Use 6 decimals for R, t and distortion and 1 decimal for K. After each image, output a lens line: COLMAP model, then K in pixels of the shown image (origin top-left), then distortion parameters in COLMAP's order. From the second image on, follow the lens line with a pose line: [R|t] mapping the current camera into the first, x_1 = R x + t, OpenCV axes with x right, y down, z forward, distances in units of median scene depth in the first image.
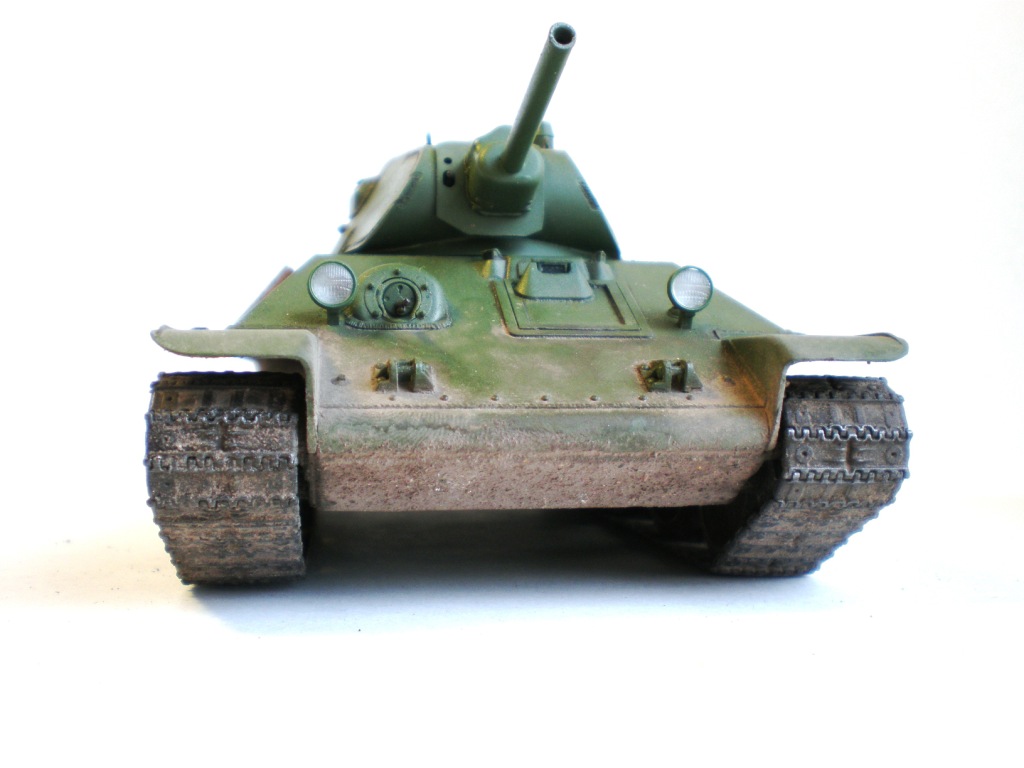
lens RADIAL K [[1036.8, 0, 511.5], [0, 1036.8, 379.9], [0, 0, 1]] dist [-0.045667, 0.000000]
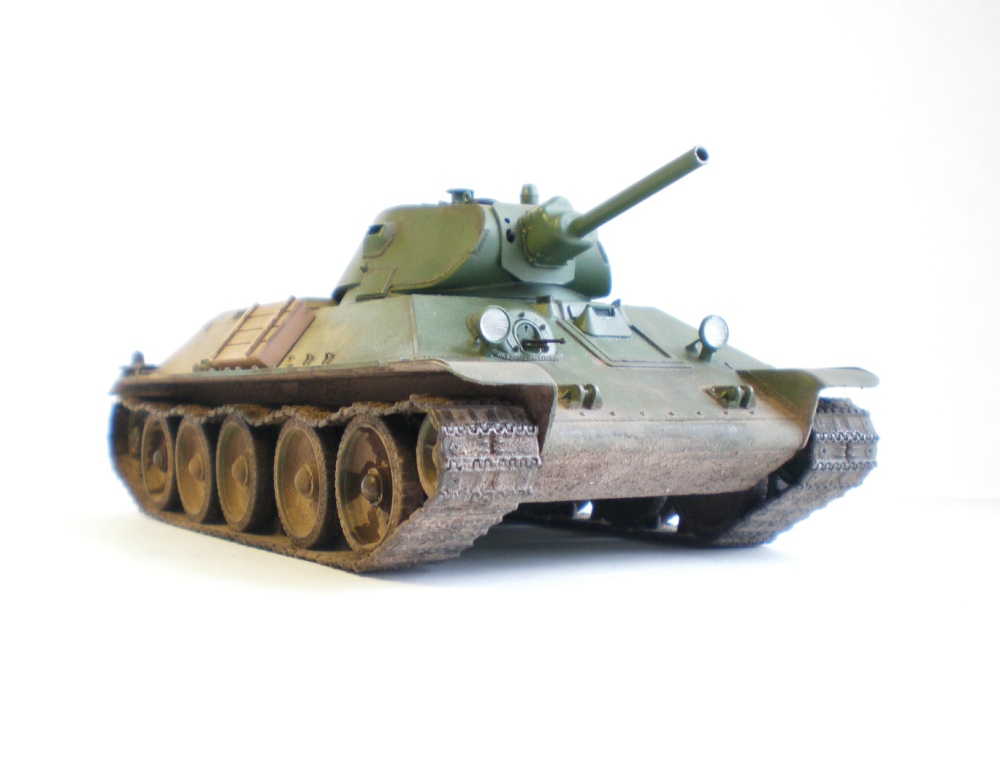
lens RADIAL K [[1129.9, 0, 500.9], [0, 1129.9, 384.9], [0, 0, 1]] dist [-0.021055, 0.000000]
pose [[0.934660, 0.003008, 0.355531, -0.698874], [0.000186, 0.999960, -0.008949, -0.007015], [-0.355544, 0.008431, 0.934622, -0.314183]]
